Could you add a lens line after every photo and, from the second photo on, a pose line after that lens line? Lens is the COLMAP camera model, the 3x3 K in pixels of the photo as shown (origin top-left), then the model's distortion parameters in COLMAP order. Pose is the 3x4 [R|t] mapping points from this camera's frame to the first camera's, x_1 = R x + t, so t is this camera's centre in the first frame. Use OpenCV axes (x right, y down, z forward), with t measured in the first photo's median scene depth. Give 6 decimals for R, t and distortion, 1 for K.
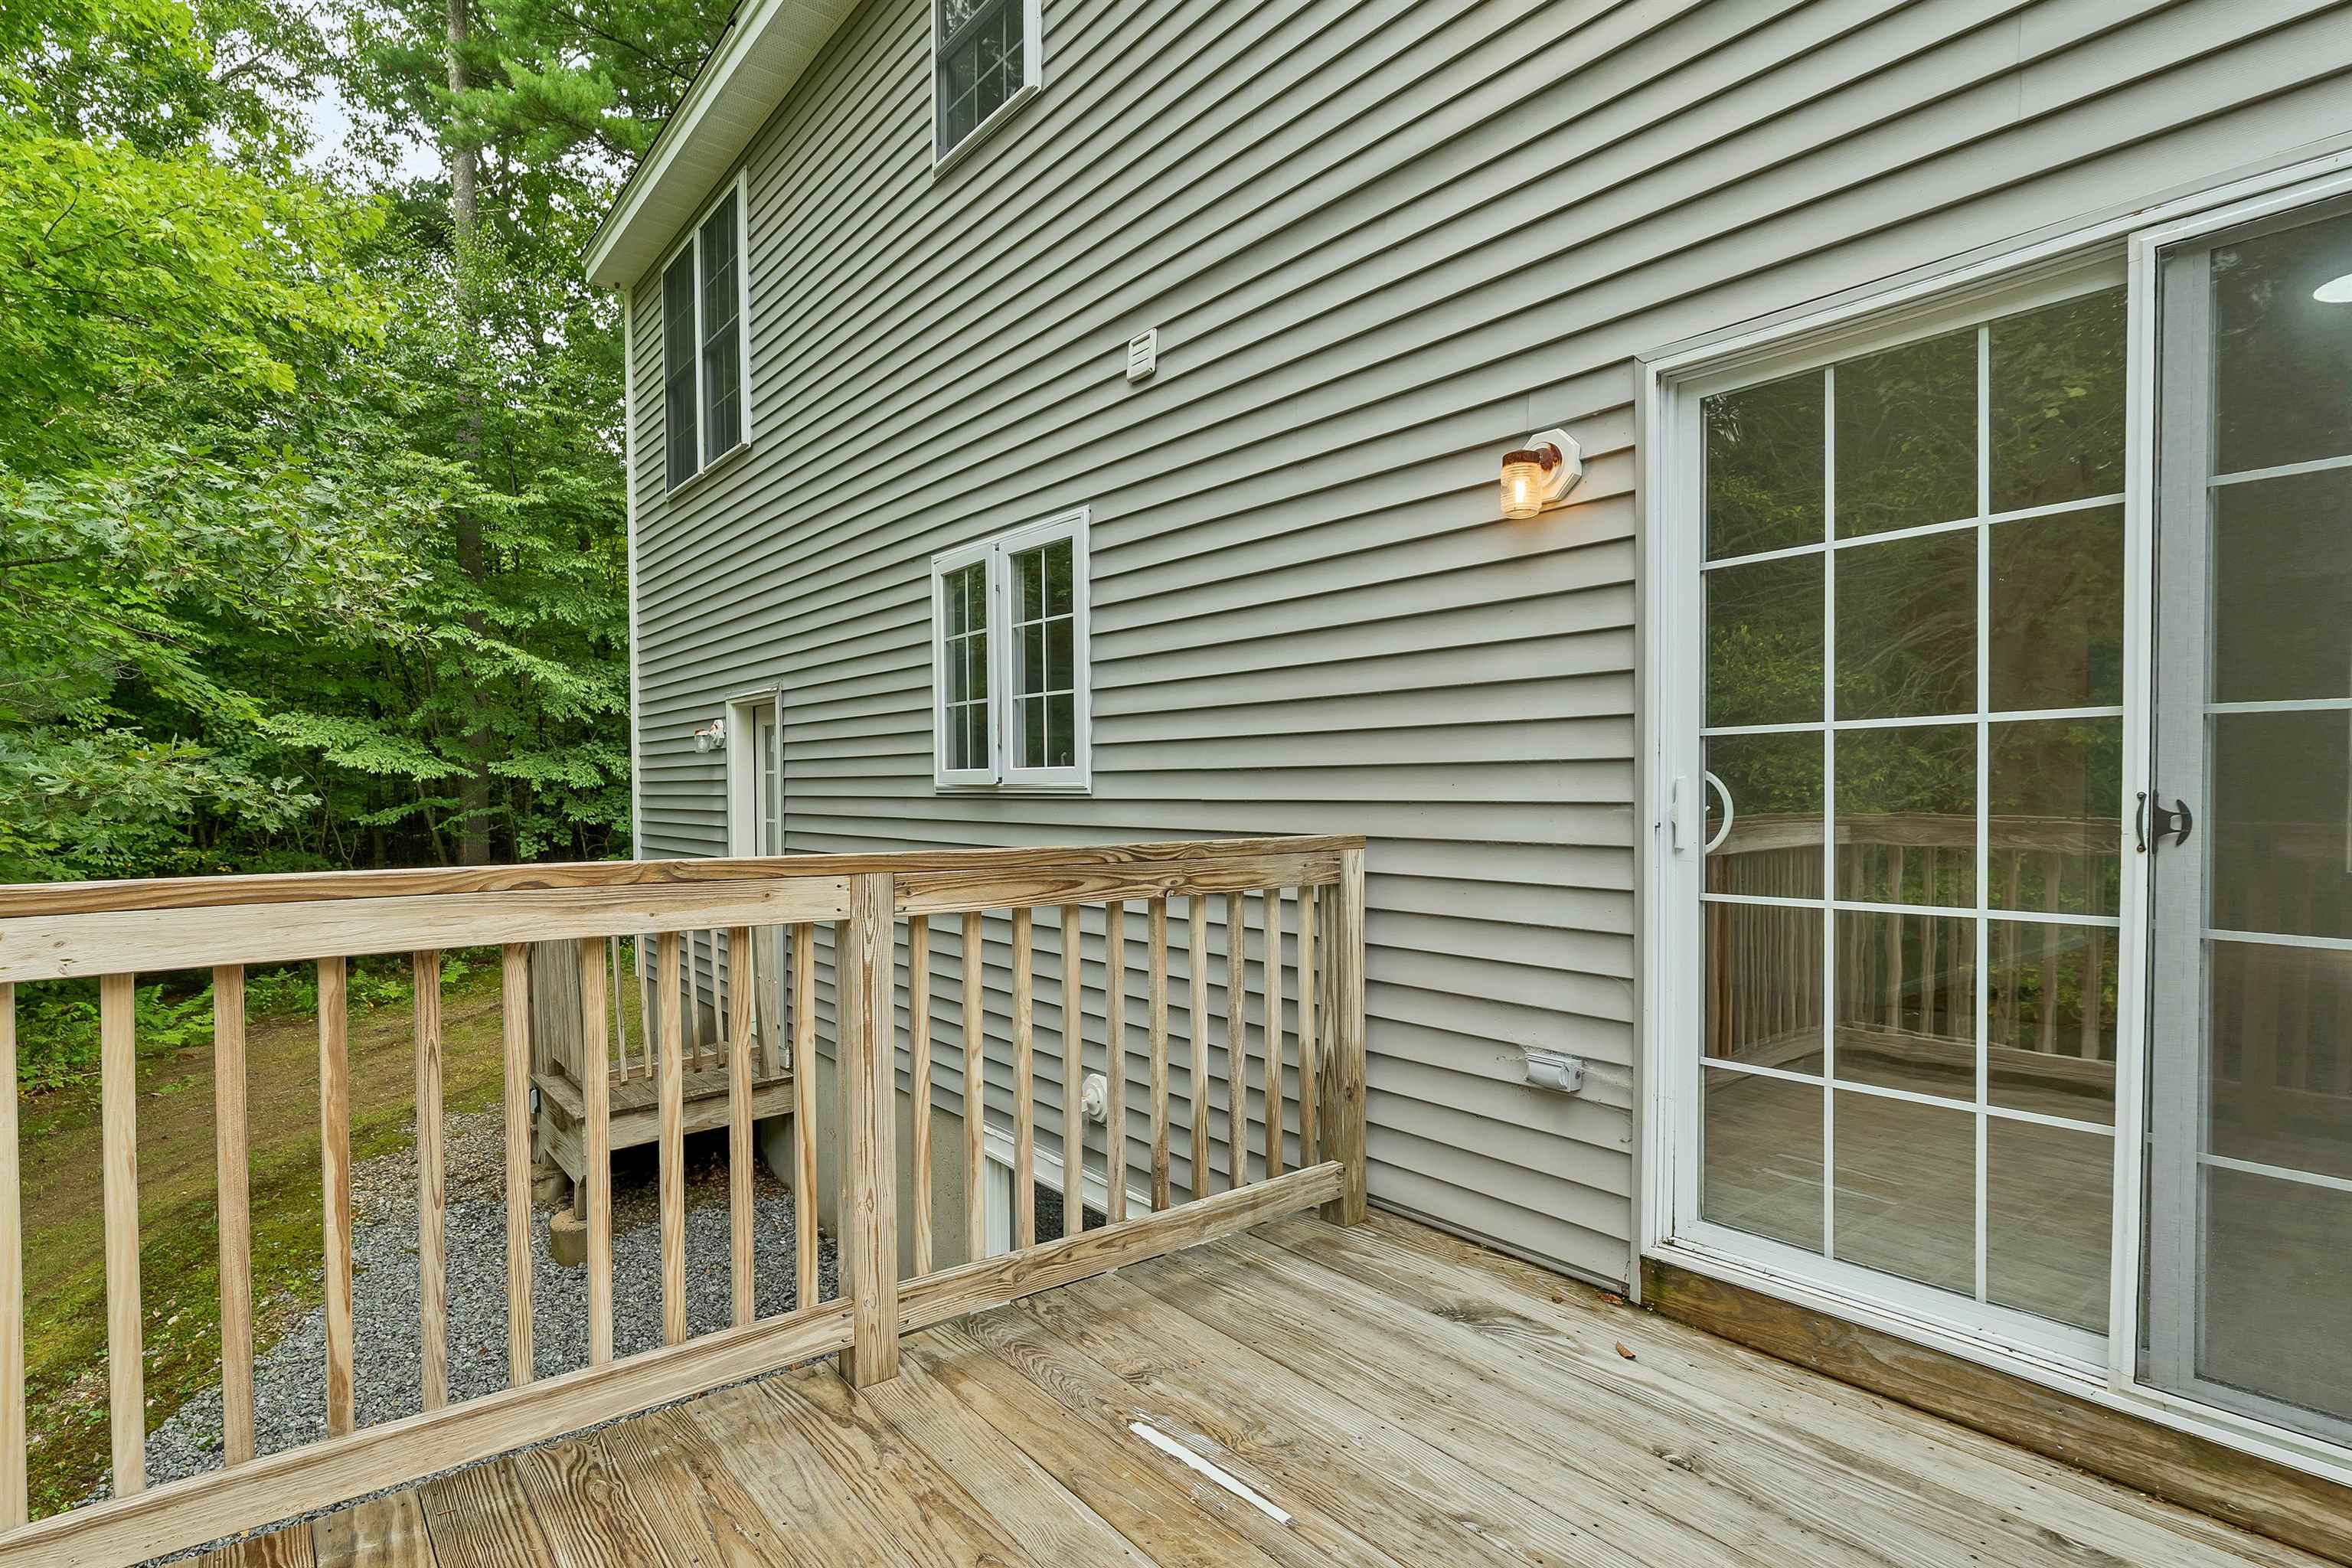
lens RADIAL K [[1096.1, 0, 1172.2], [0, 1096.1, 794.3], [0, 0, 1]] dist [0.001057, 0.000084]
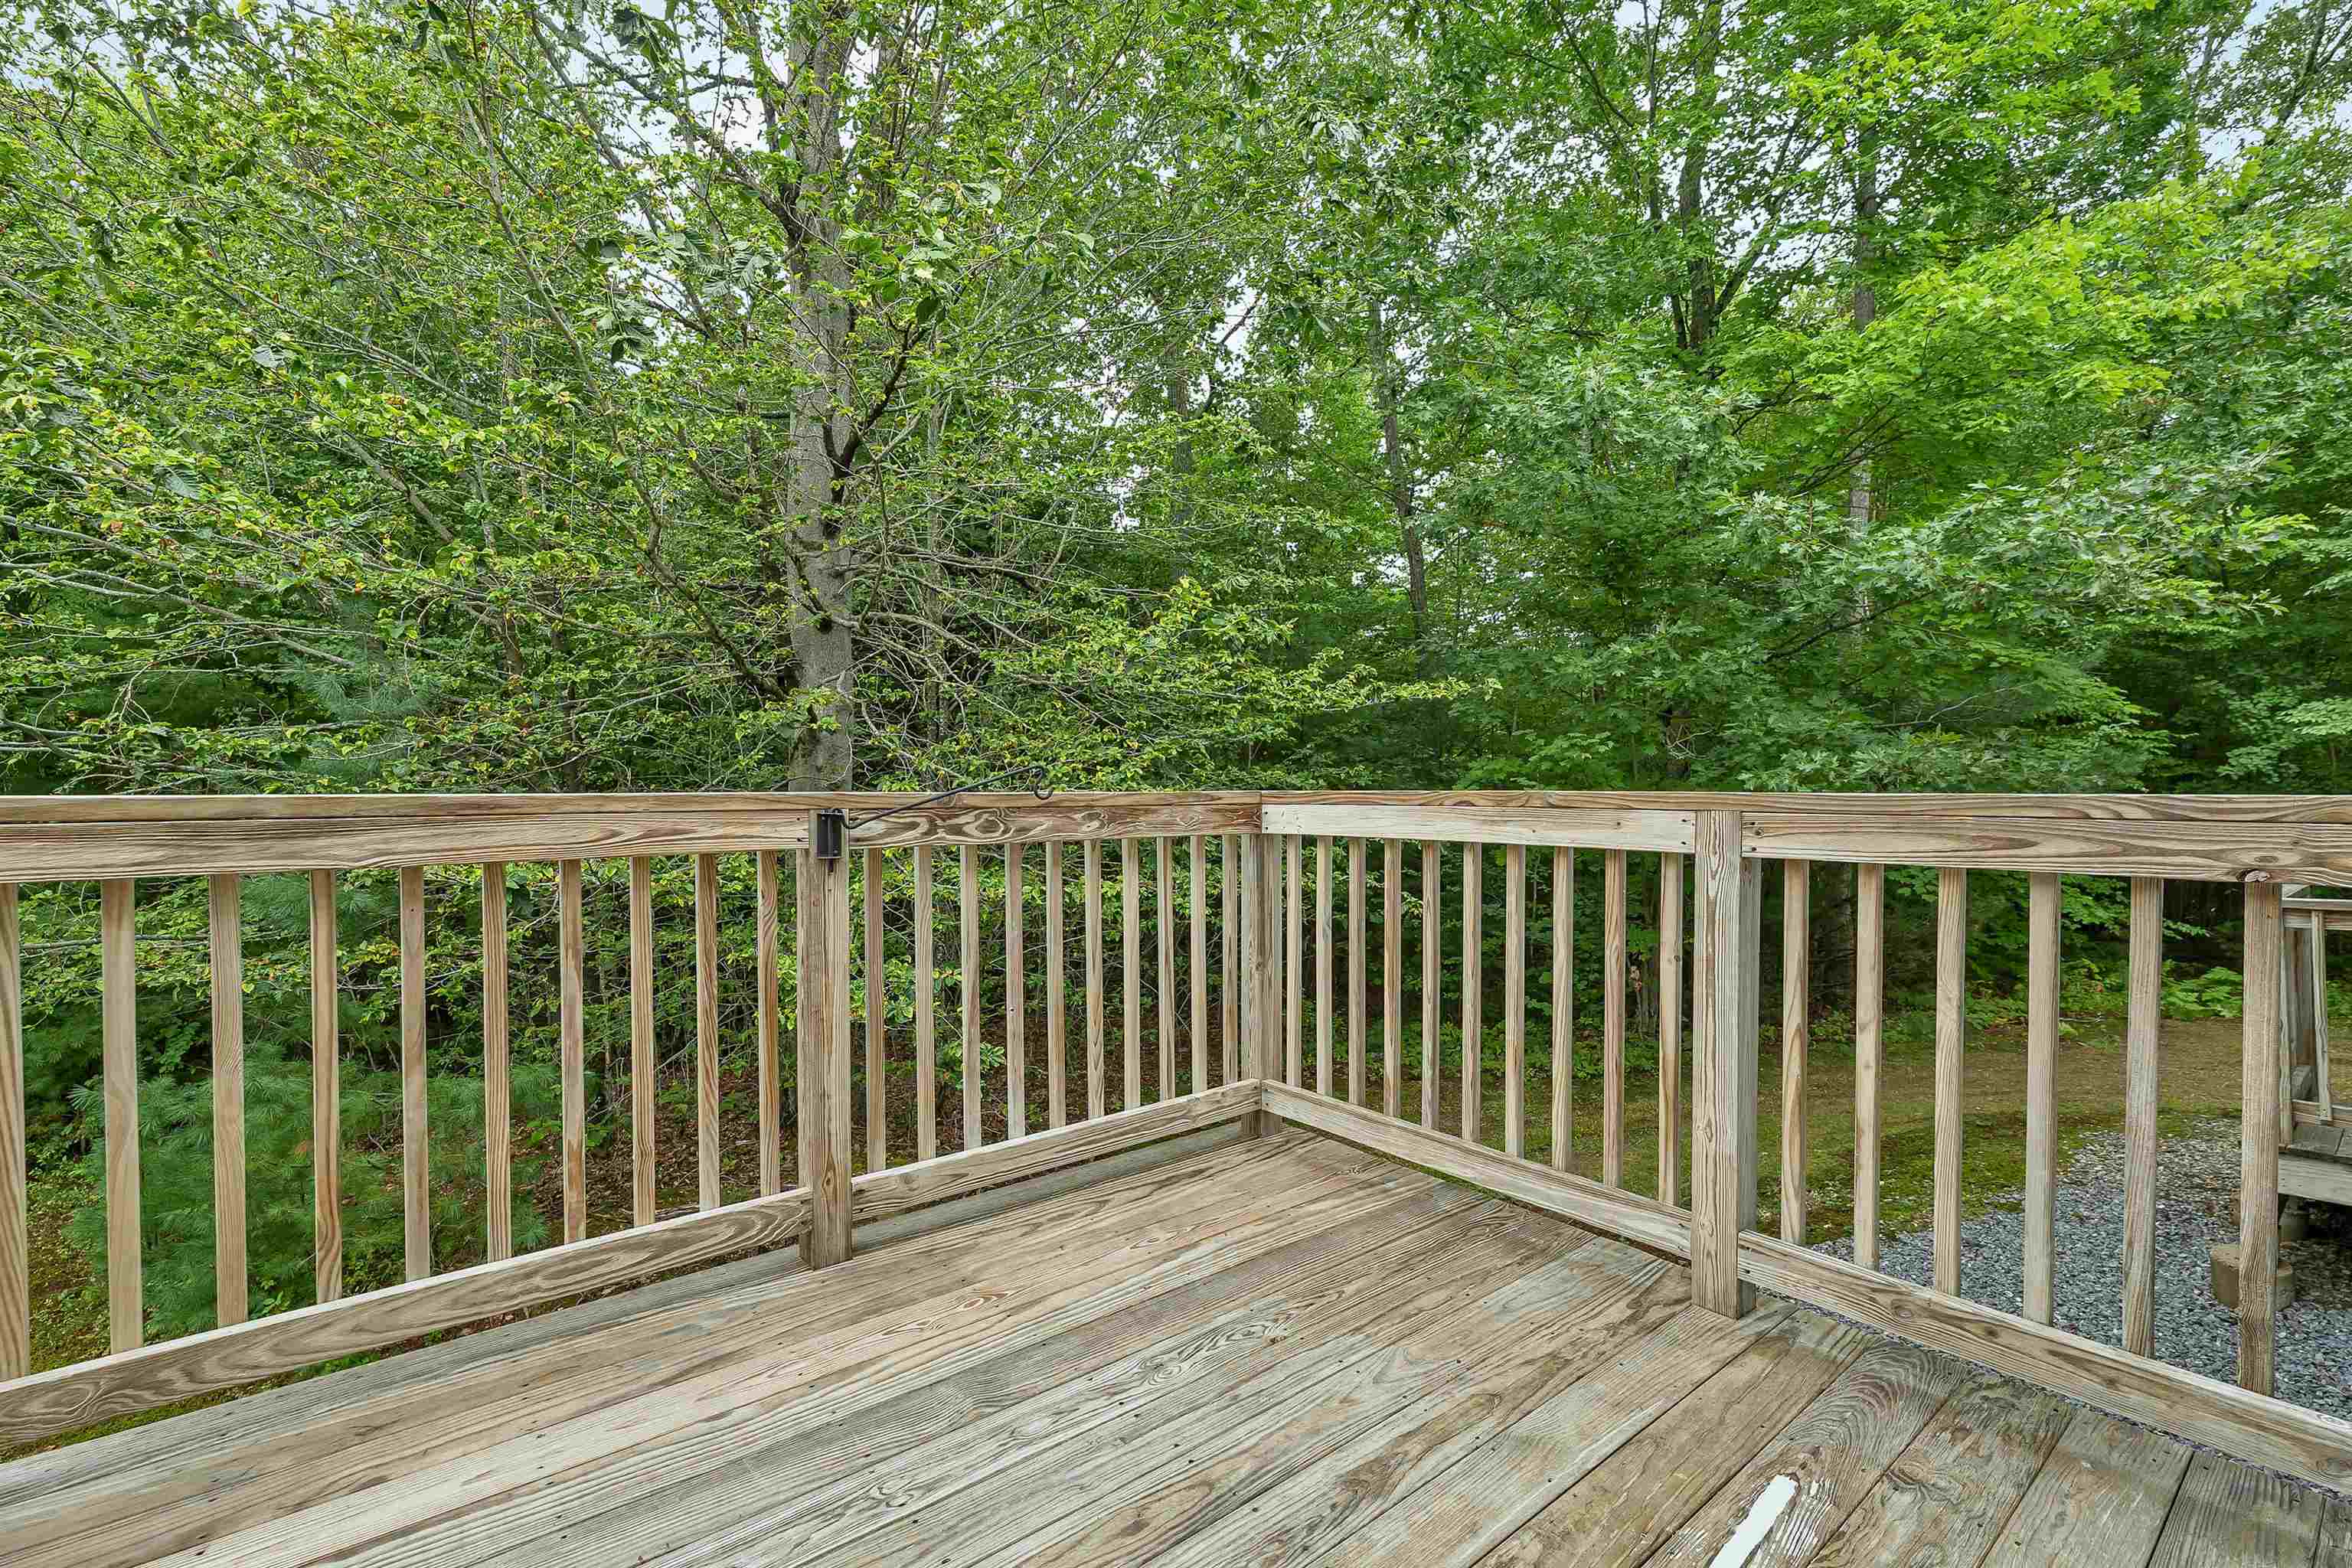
lens RADIAL K [[974.2, 0, 1173.1], [0, 974.2, 781.3], [0, 0, 1]] dist [0.003307, 0.000462]
pose [[0.090299, 0.007092, -0.995889, 0.592041], [0.004484, 0.999962, 0.007527, 0.037729], [0.995905, -0.005146, 0.090263, 0.431257]]
